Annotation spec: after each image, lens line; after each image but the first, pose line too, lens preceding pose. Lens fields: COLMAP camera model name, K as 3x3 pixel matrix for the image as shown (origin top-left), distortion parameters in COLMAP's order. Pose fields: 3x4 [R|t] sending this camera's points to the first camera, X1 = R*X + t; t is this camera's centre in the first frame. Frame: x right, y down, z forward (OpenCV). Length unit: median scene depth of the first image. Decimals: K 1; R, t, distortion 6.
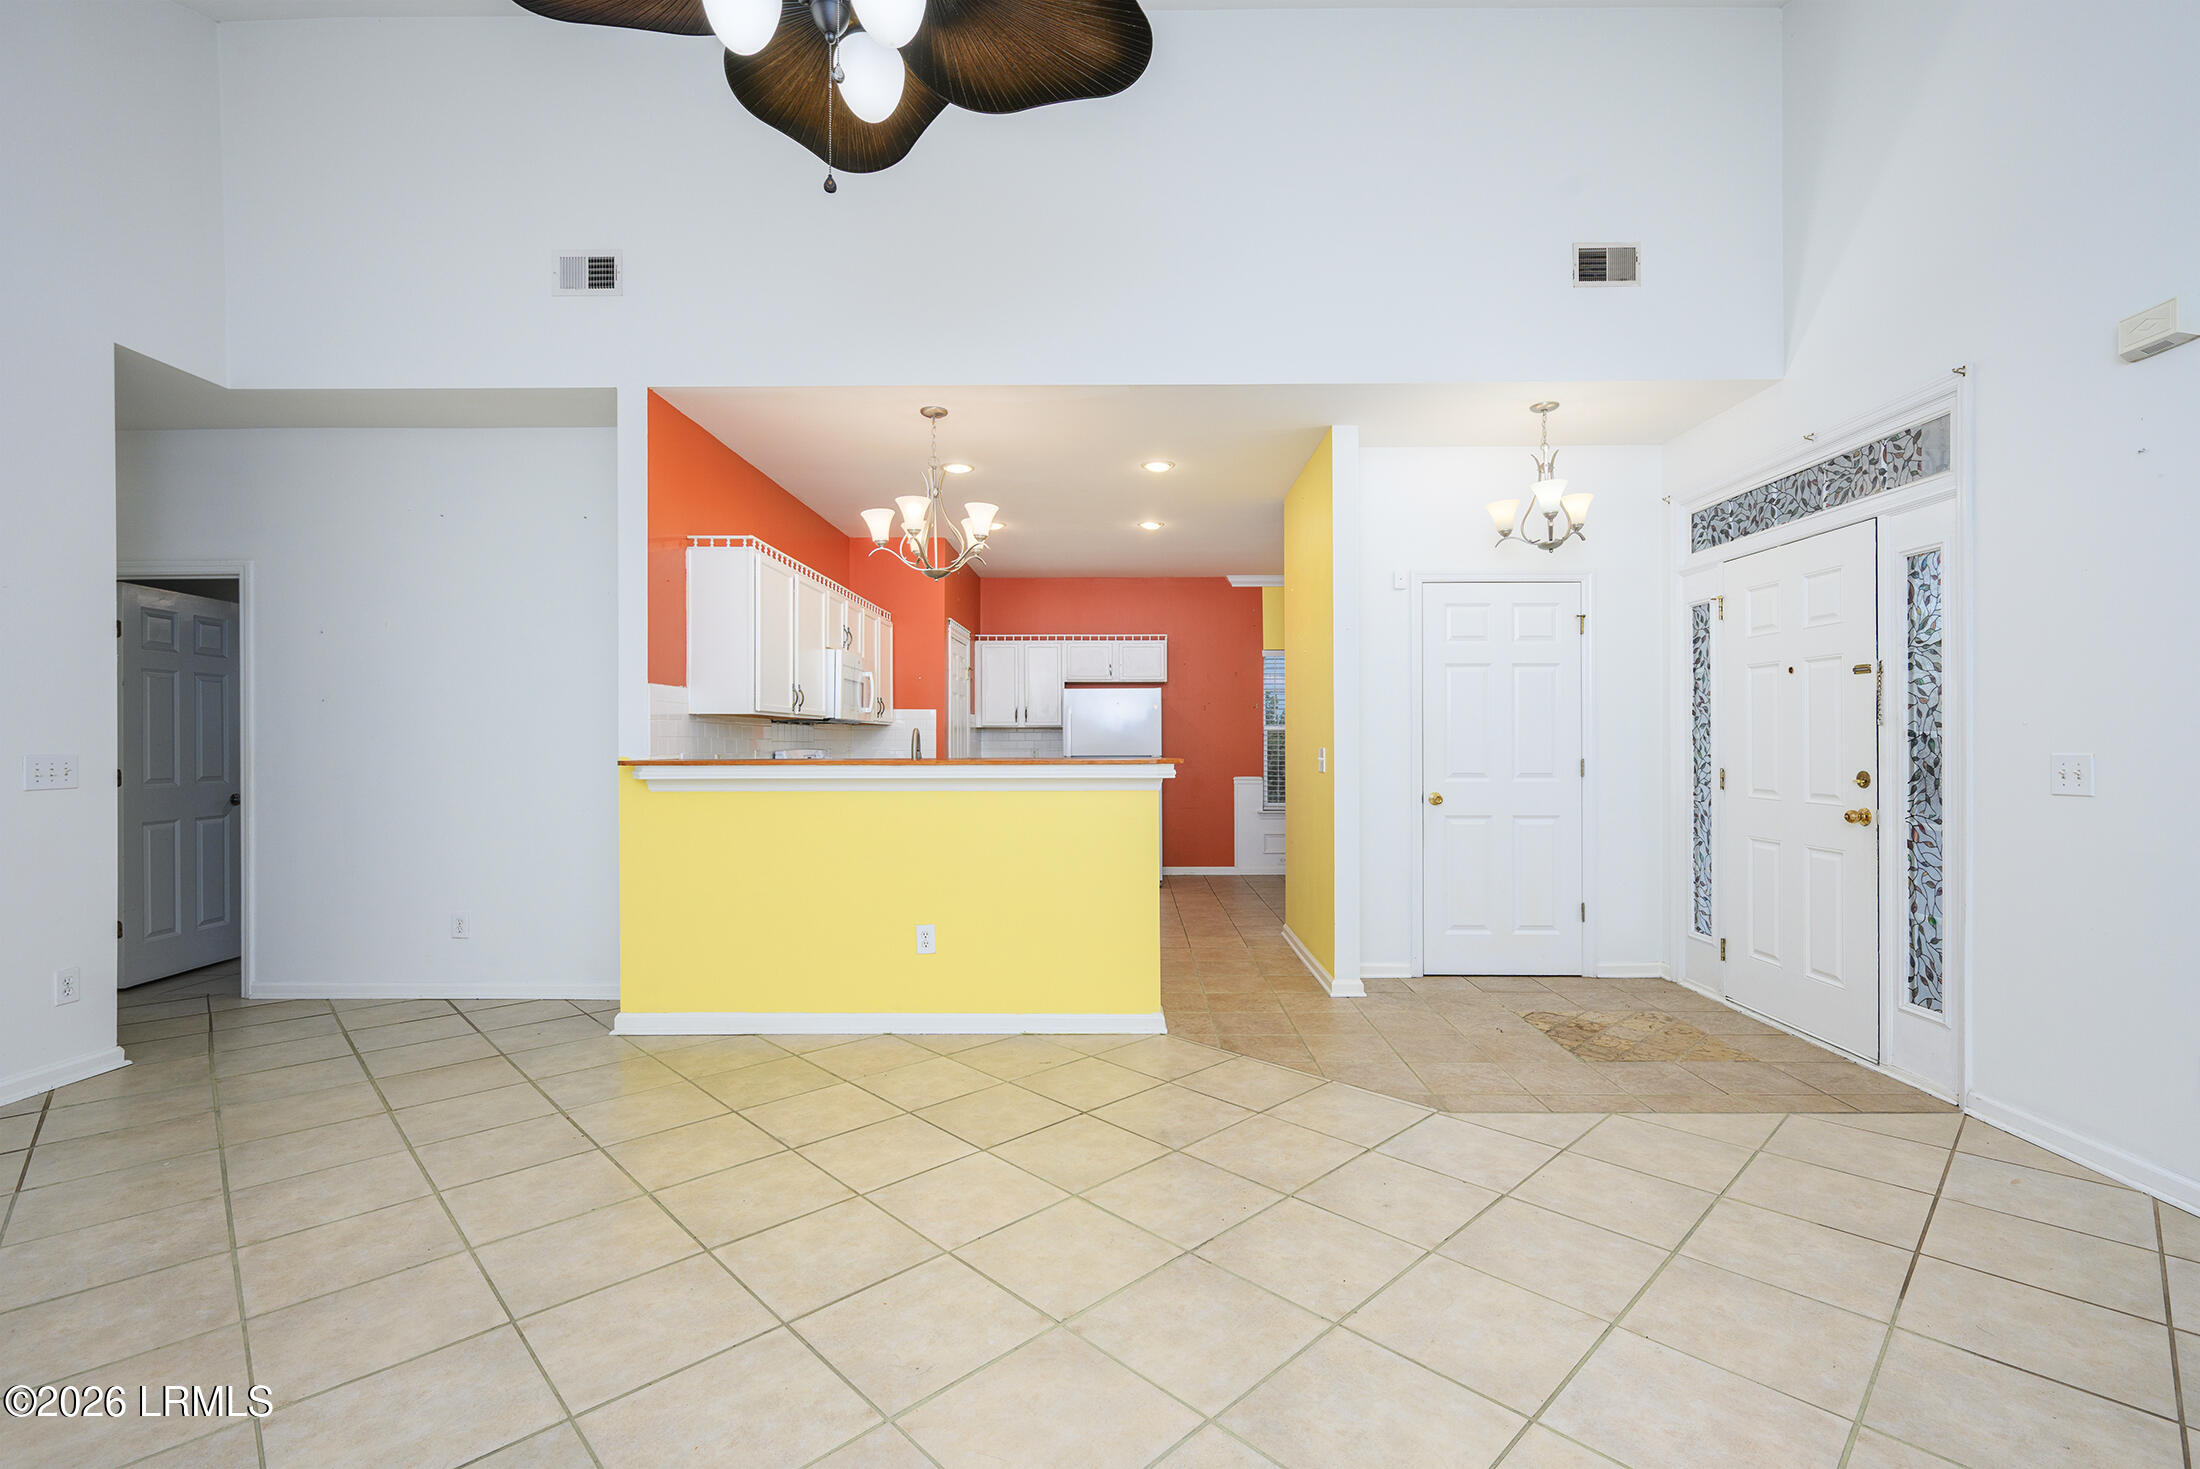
lens RADIAL K [[993.6, 0, 1110.2], [0, 993.6, 739.9], [0, 0, 1]] dist [0.001803, 0.000029]
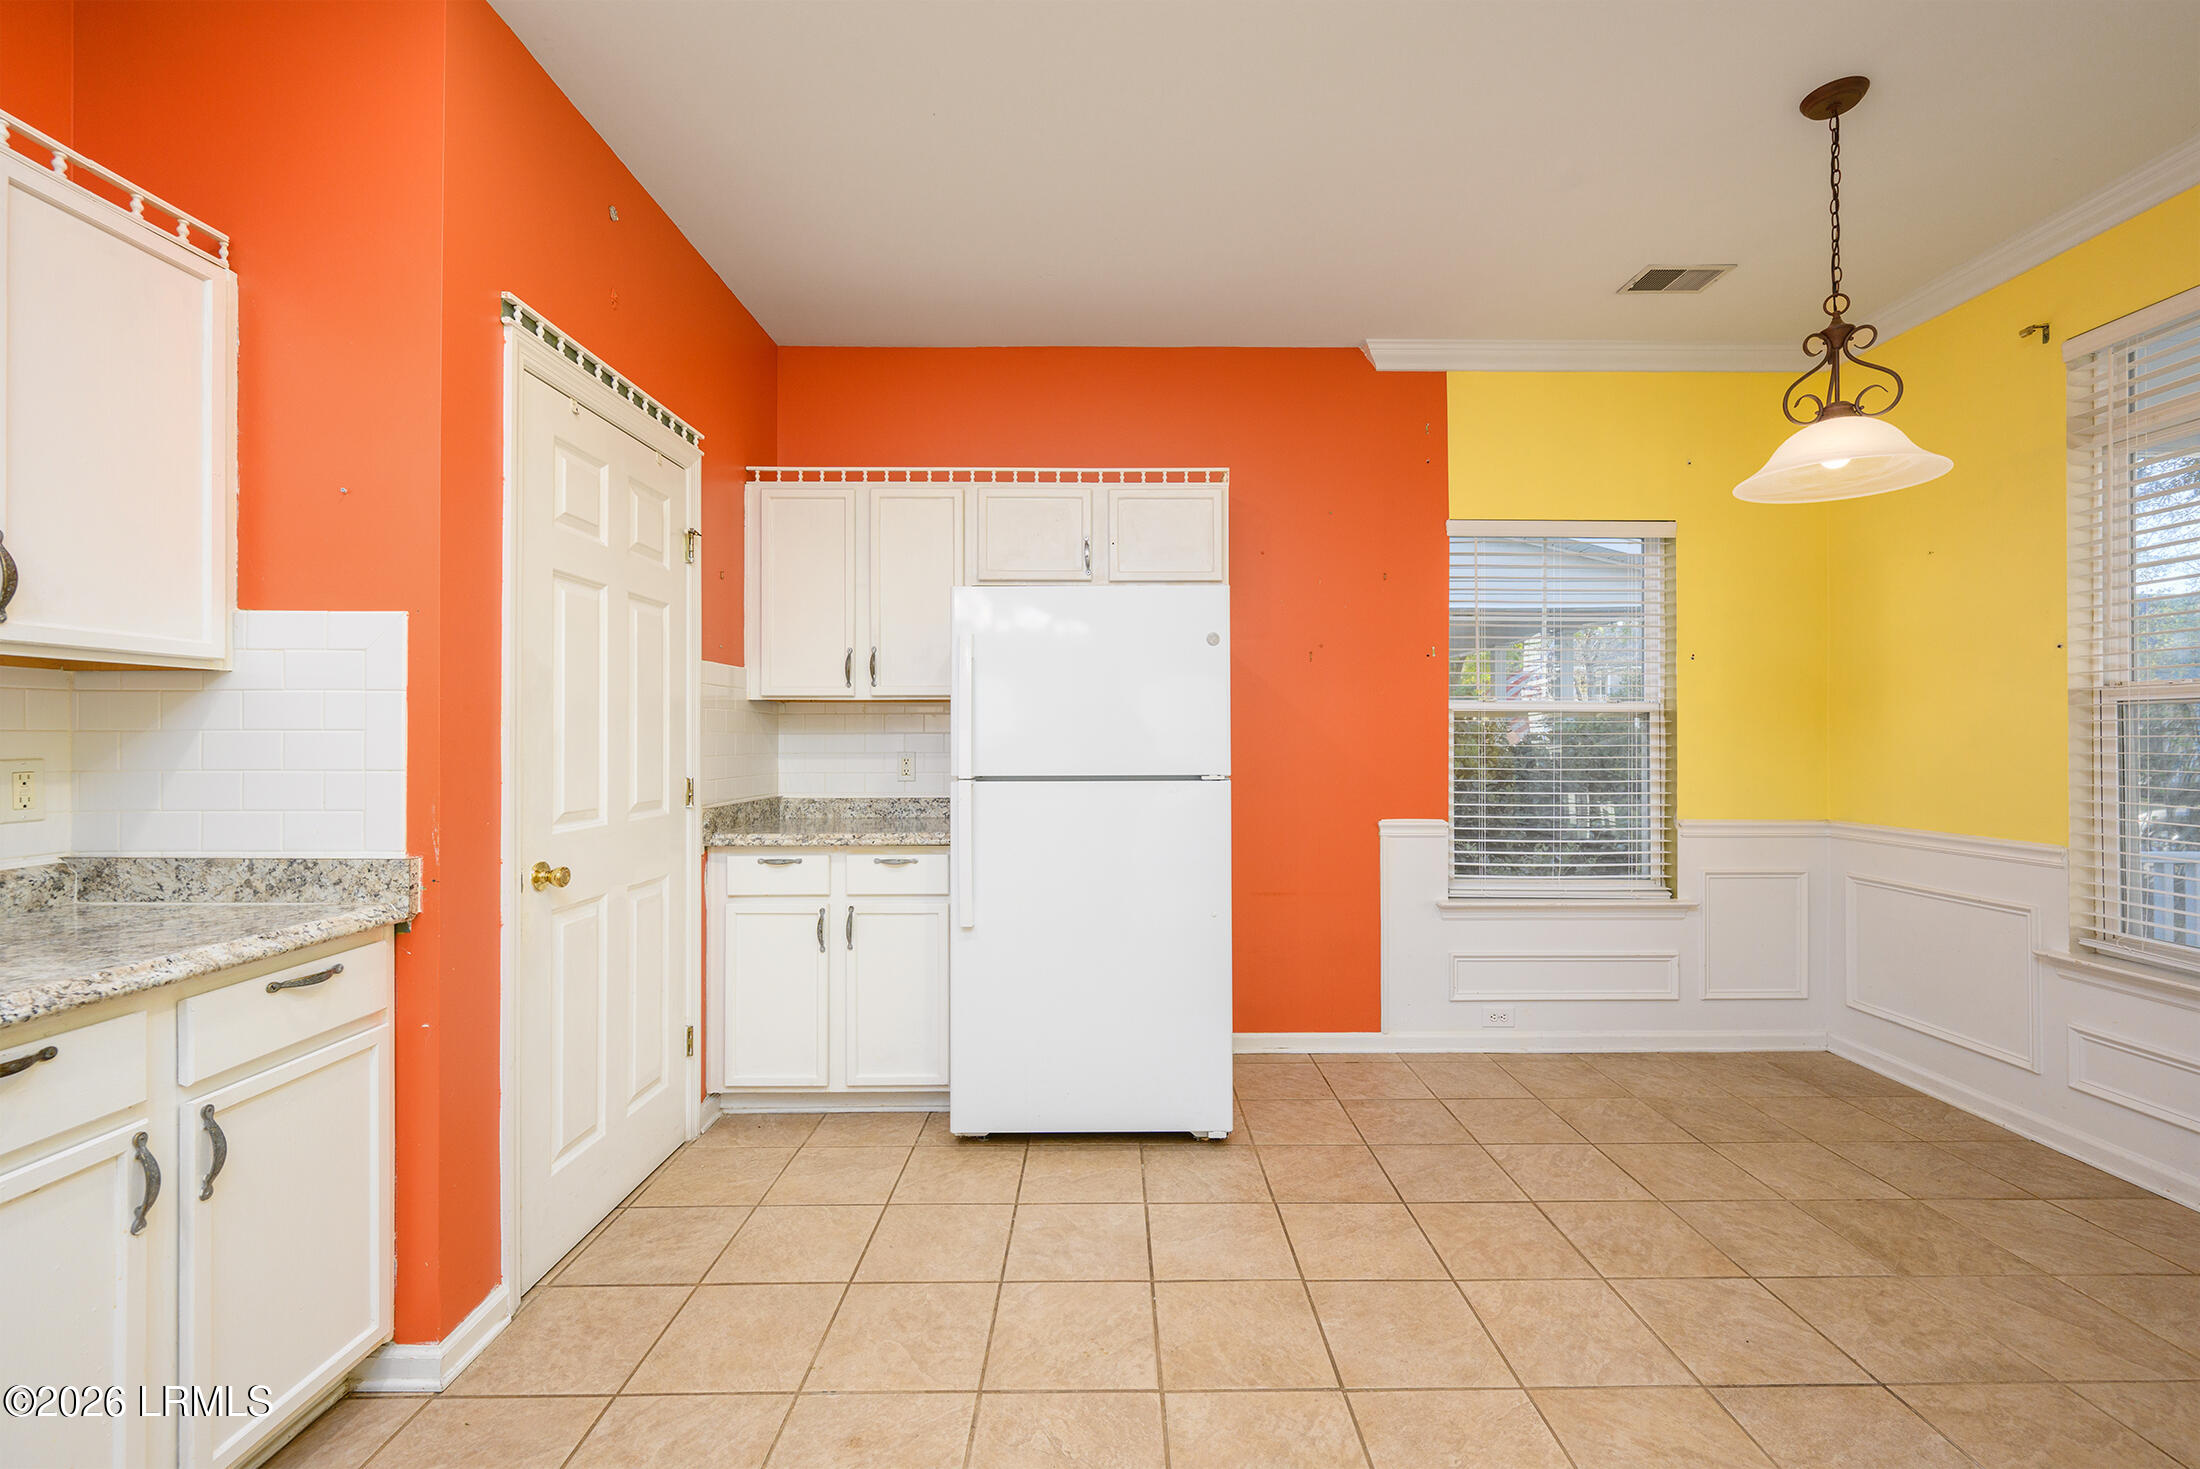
lens RADIAL K [[902.0, 0, 1112.6], [0, 902.0, 729.1], [0, 0, 1]] dist [-0.000766, -0.000029]
pose [[0.999979, 0.002771, 0.005780, 0.016637], [-0.002741, 0.999982, -0.005345, 0.001789], [-0.005795, 0.005329, 0.999969, 1.241210]]
